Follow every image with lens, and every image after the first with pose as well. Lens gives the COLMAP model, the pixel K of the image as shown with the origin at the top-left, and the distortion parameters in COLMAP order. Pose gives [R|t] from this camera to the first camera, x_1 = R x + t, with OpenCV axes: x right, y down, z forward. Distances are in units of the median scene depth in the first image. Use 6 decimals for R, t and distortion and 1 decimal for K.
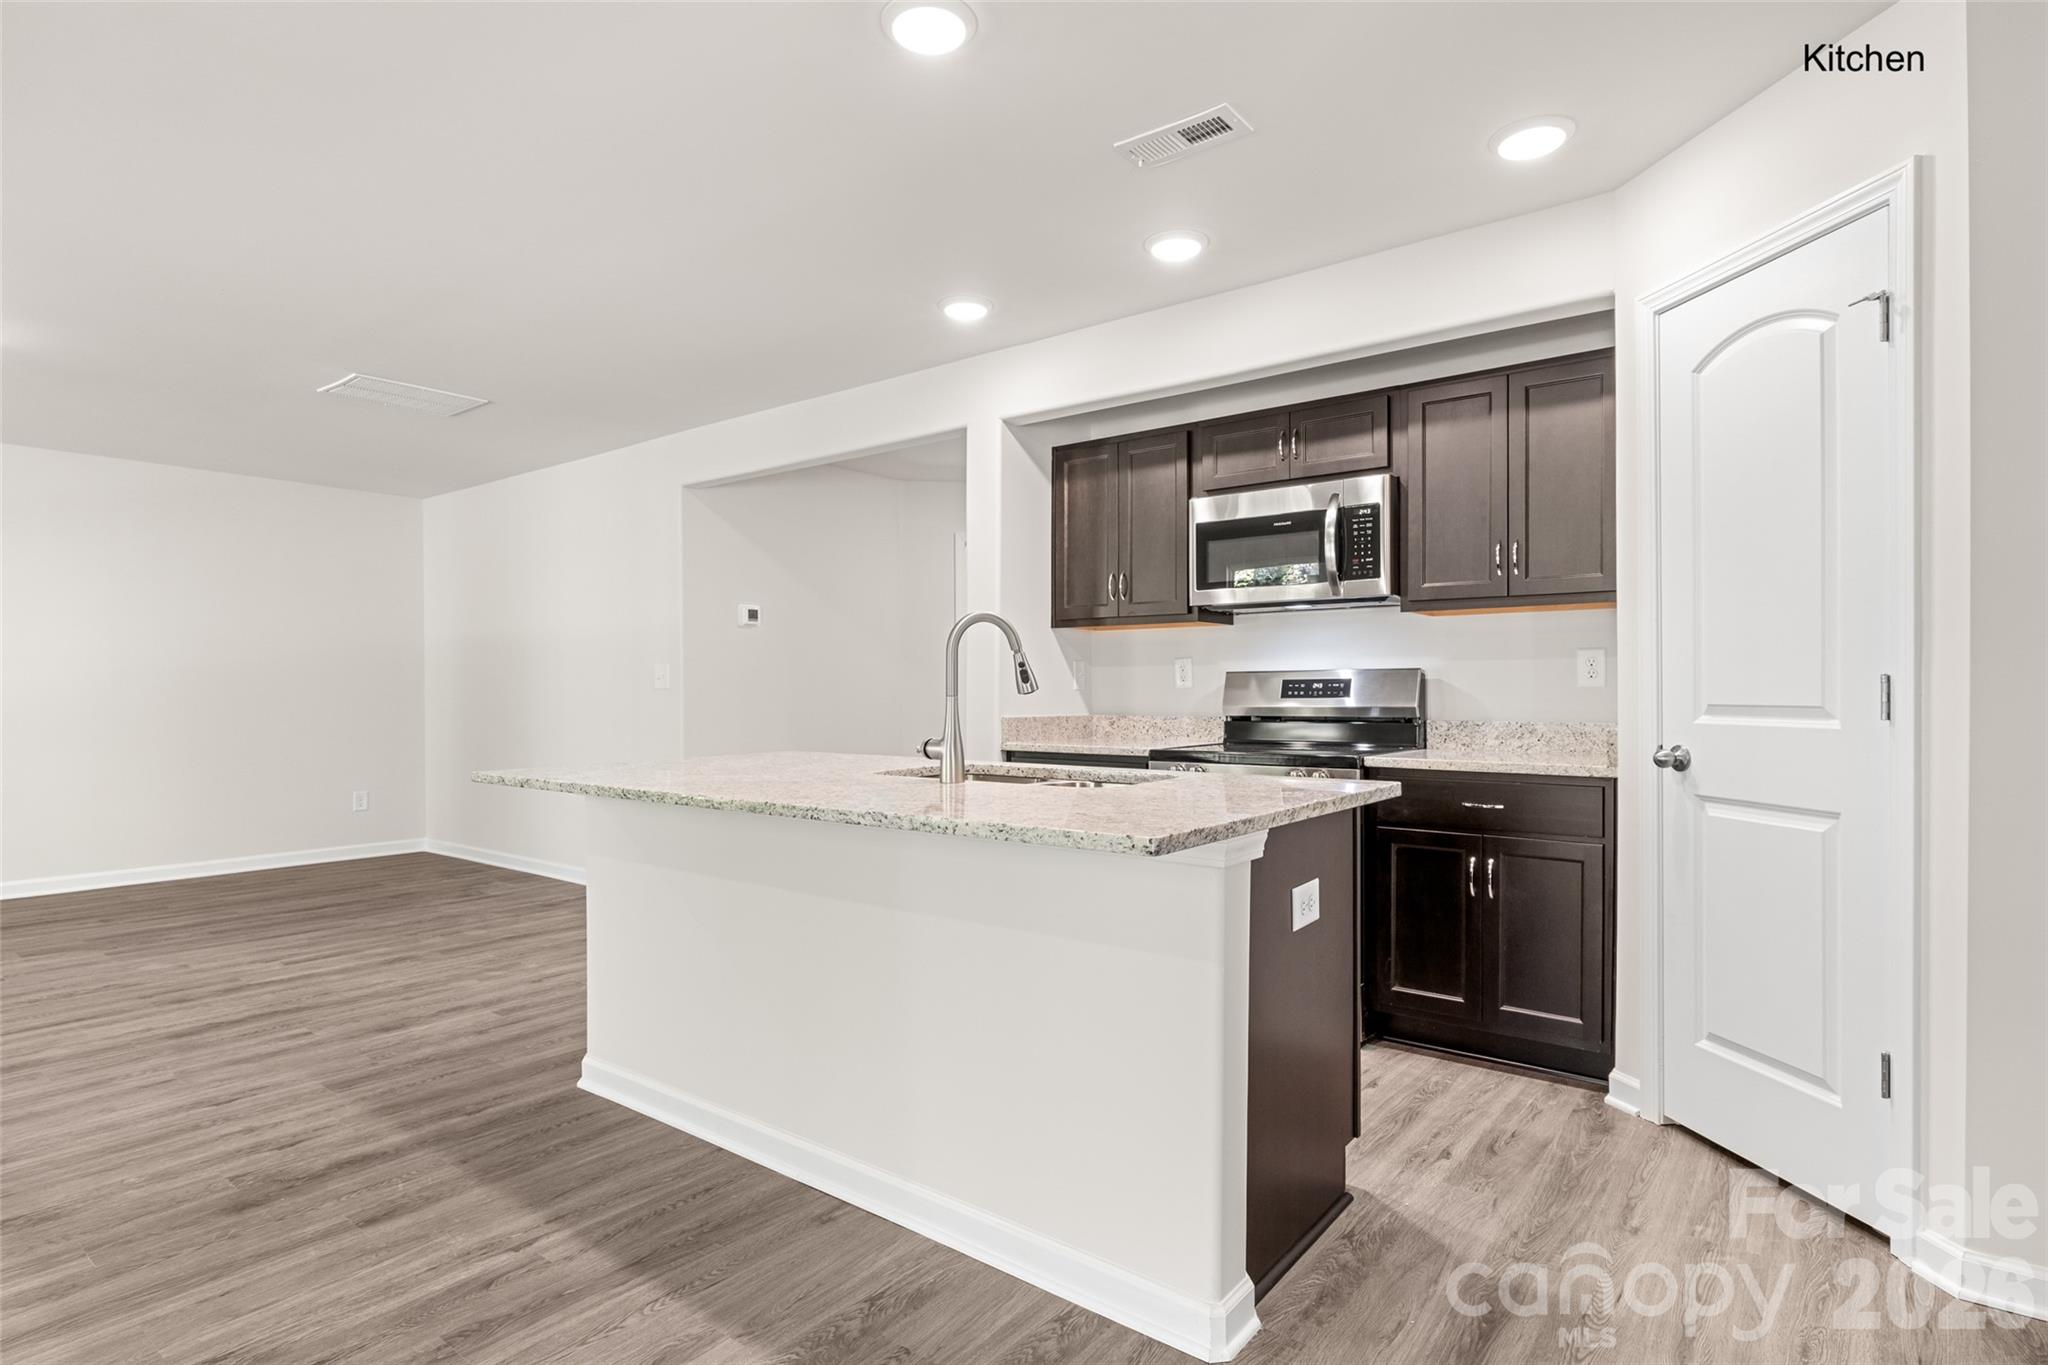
lens RADIAL K [[1074.2, 0, 1008.0], [0, 1074.2, 694.6], [0, 0, 1]] dist [-0.025254, 0.000354]
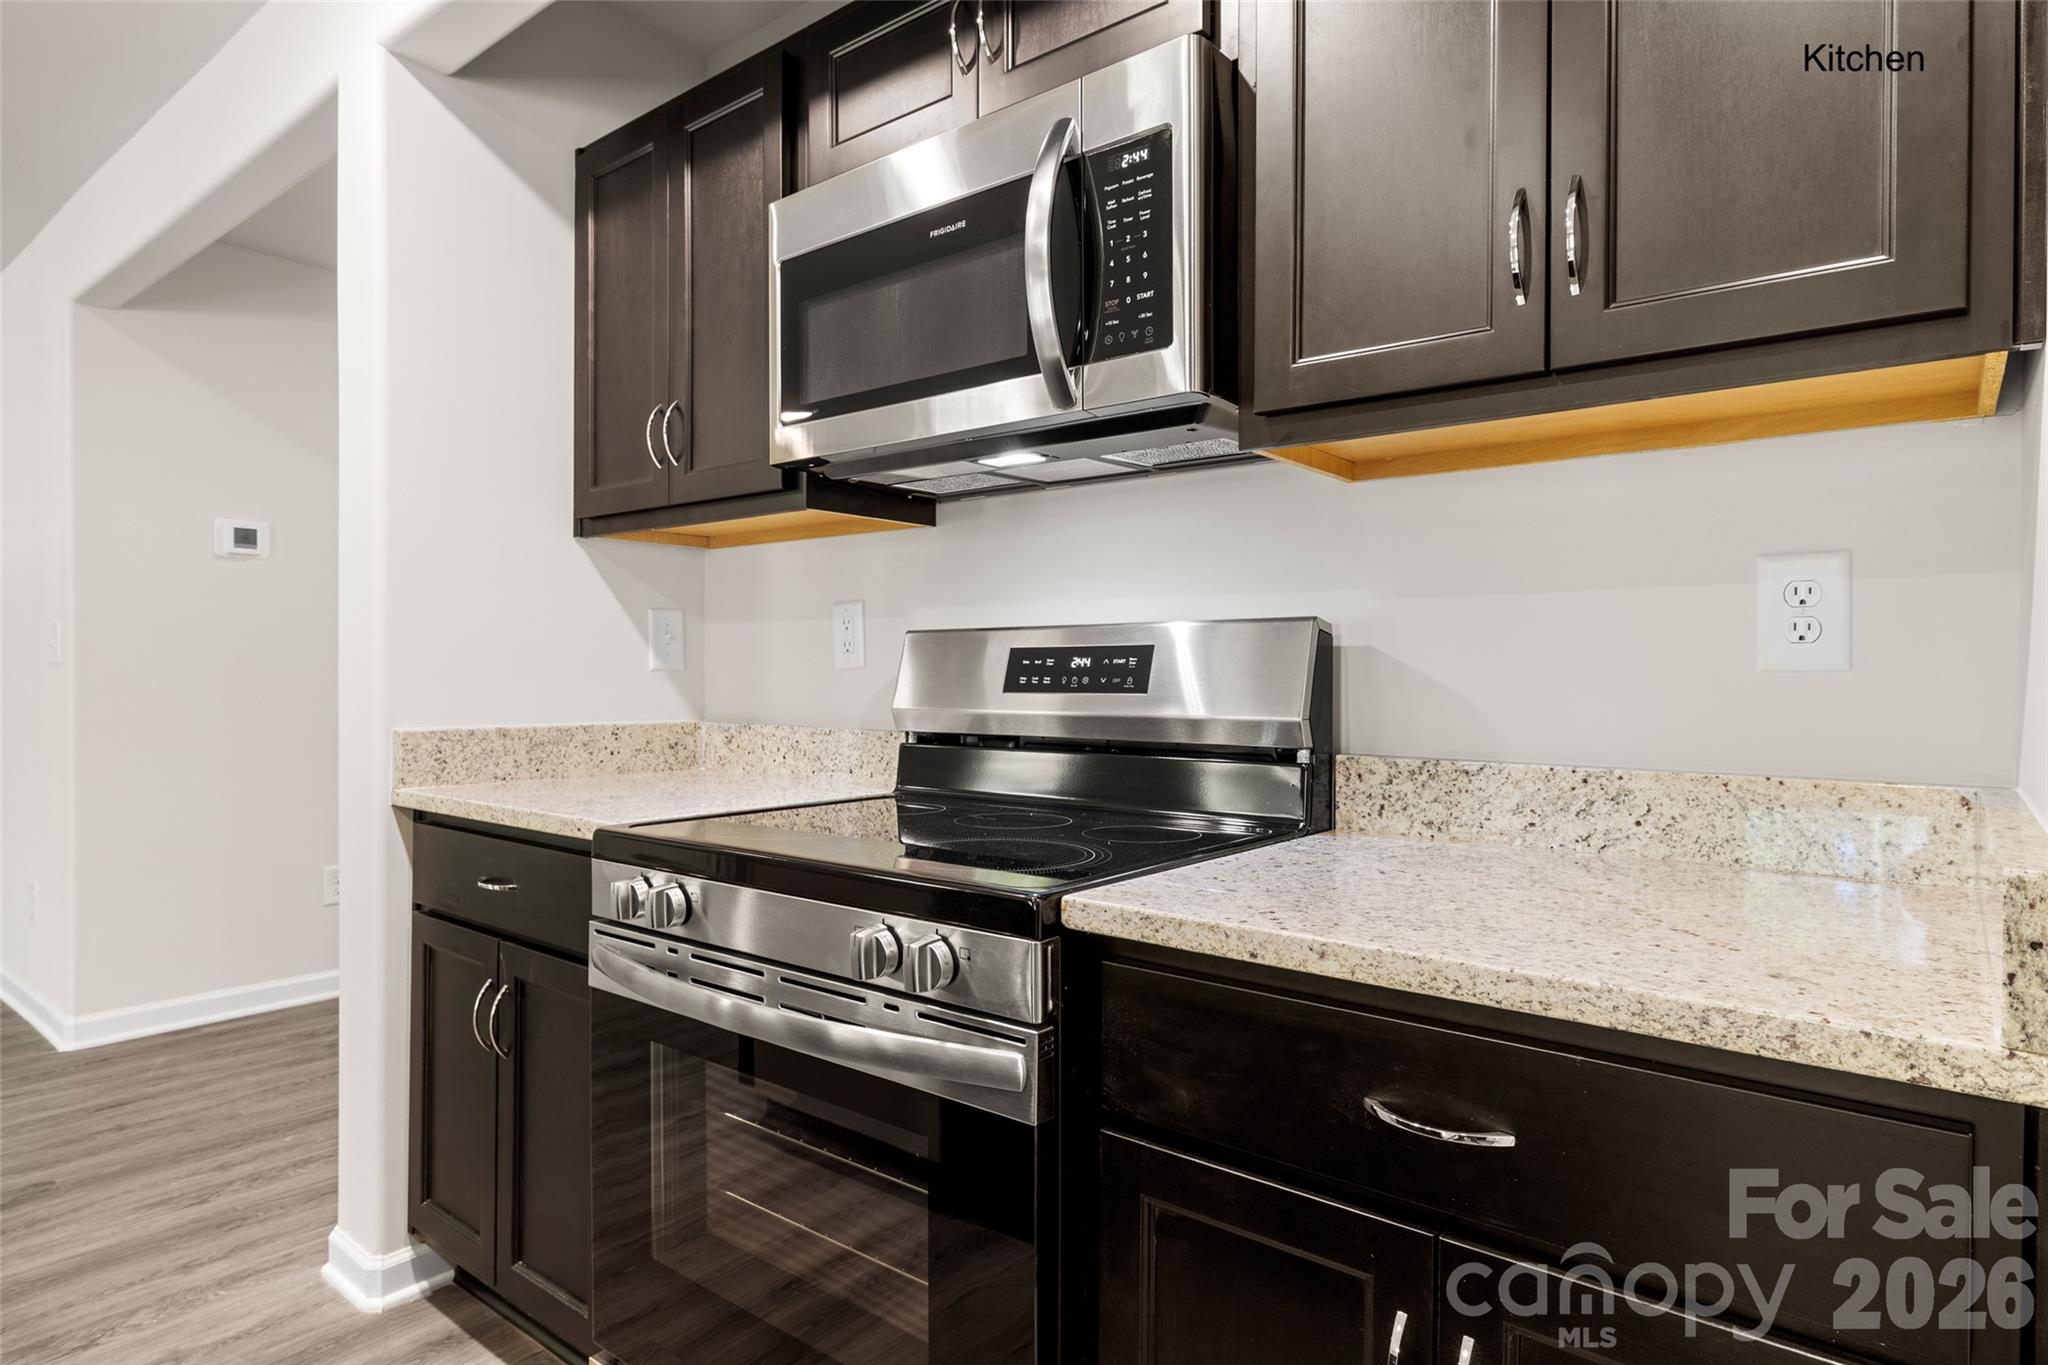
lens RADIAL K [[1166.6, 0, 1015.4], [0, 1166.6, 675.9], [0, 0, 1]] dist [-0.012988, 0.001838]
pose [[0.999969, 0.005723, -0.005412, 0.296417], [-0.005724, 0.999984, -0.000164, -0.003353], [0.005411, 0.000195, 0.999985, 0.620327]]
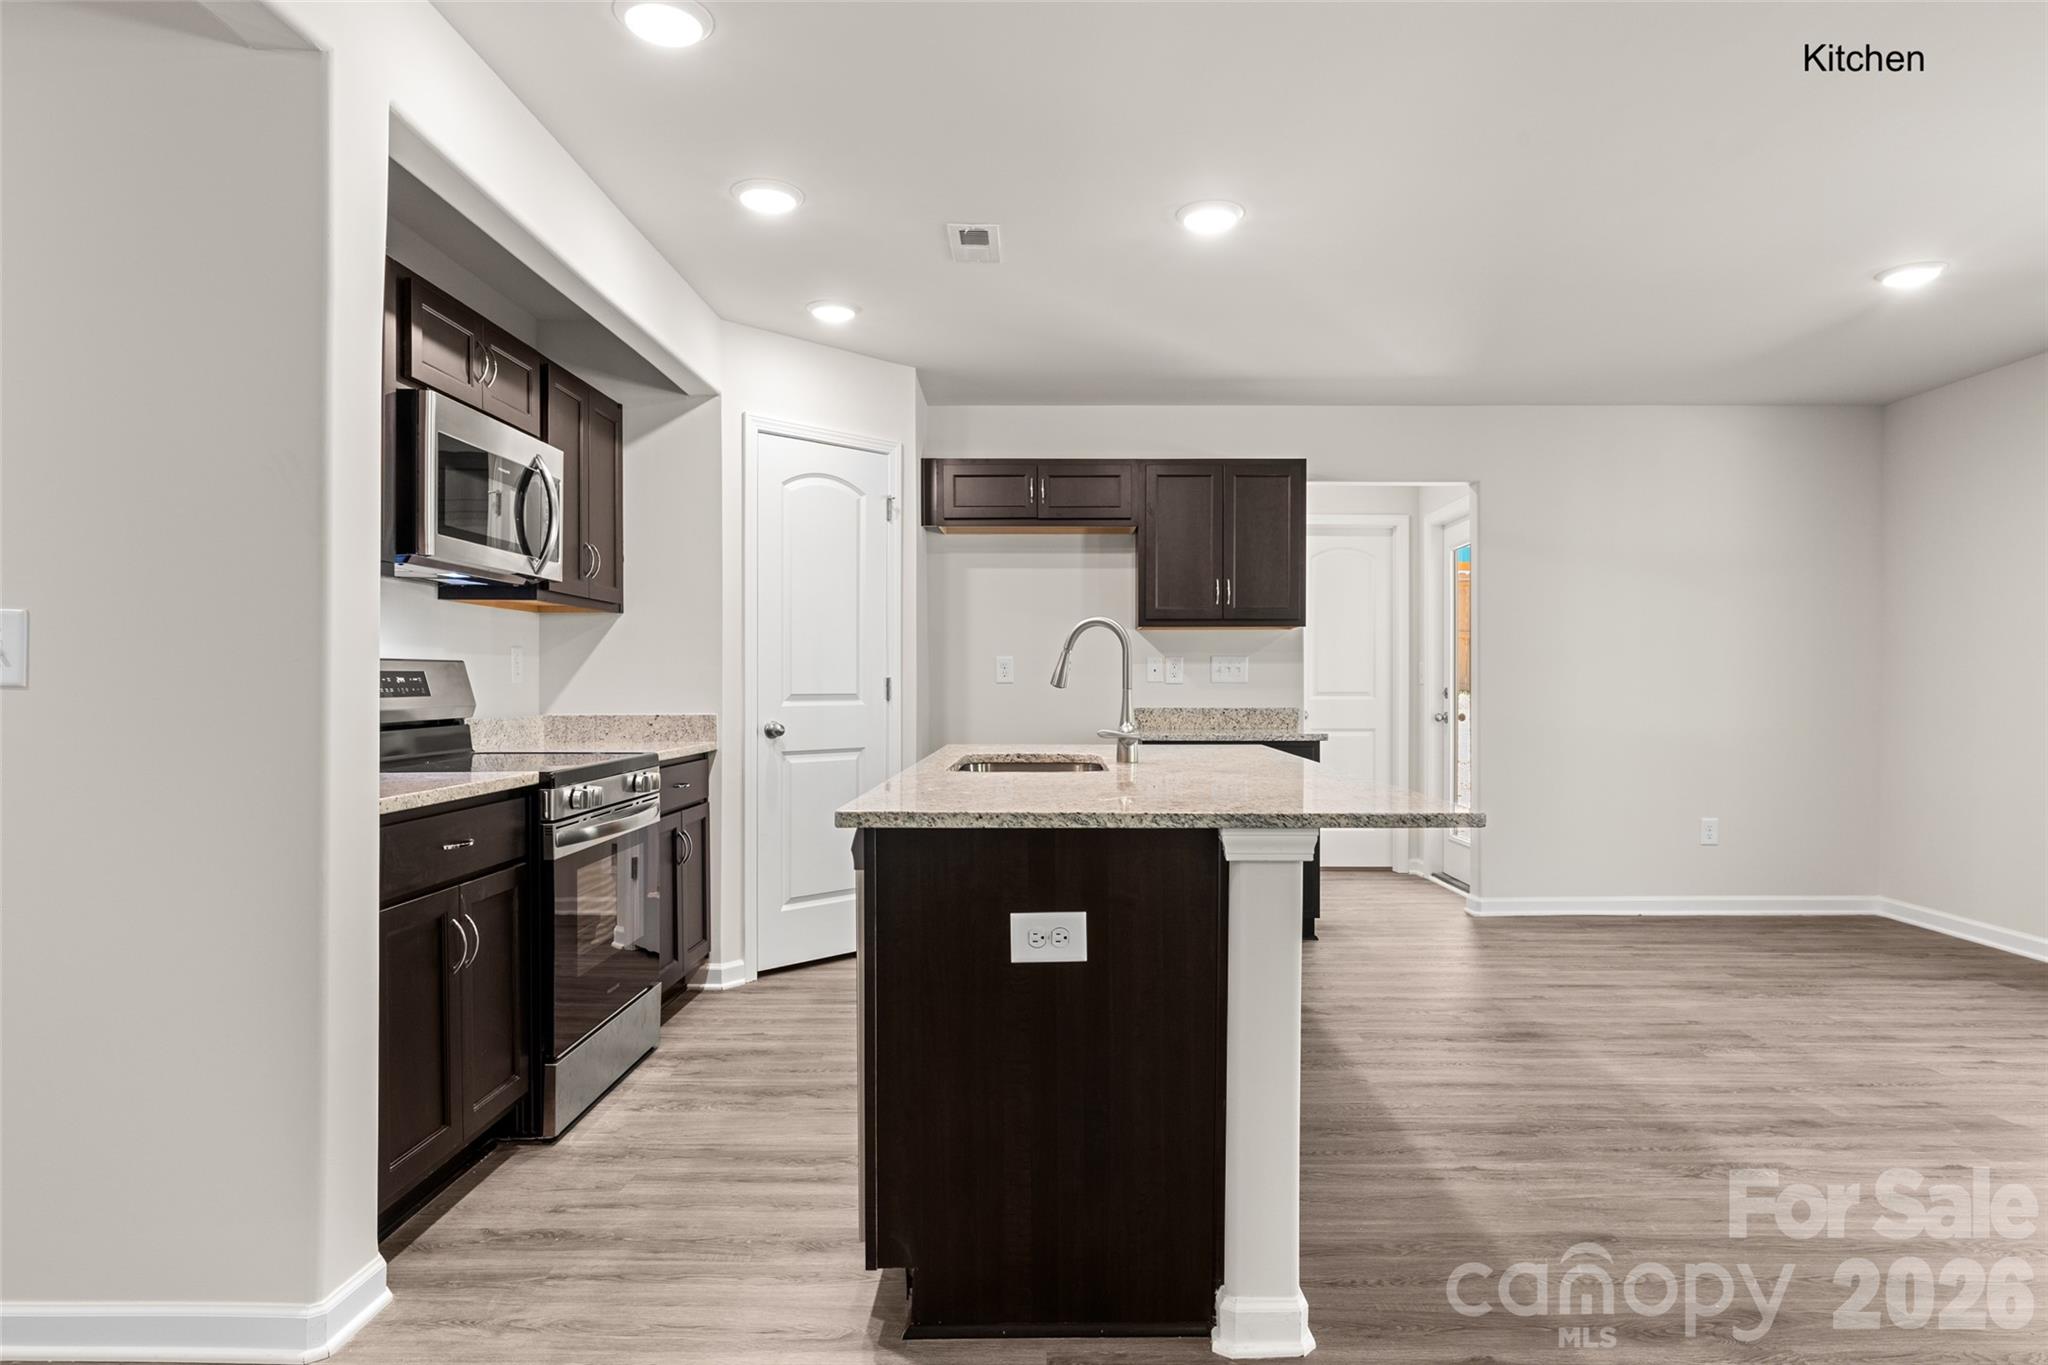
lens RADIAL K [[1166.6, 0, 1069.9], [0, 1166.6, 695.3], [0, 0, 1]] dist [-0.012988, 0.001838]
pose [[-0.640213, -0.011887, 0.768106, -0.689754], [0.003528, 0.999824, 0.018414, -0.014091], [-0.768190, 0.014499, -0.640058, 1.285626]]
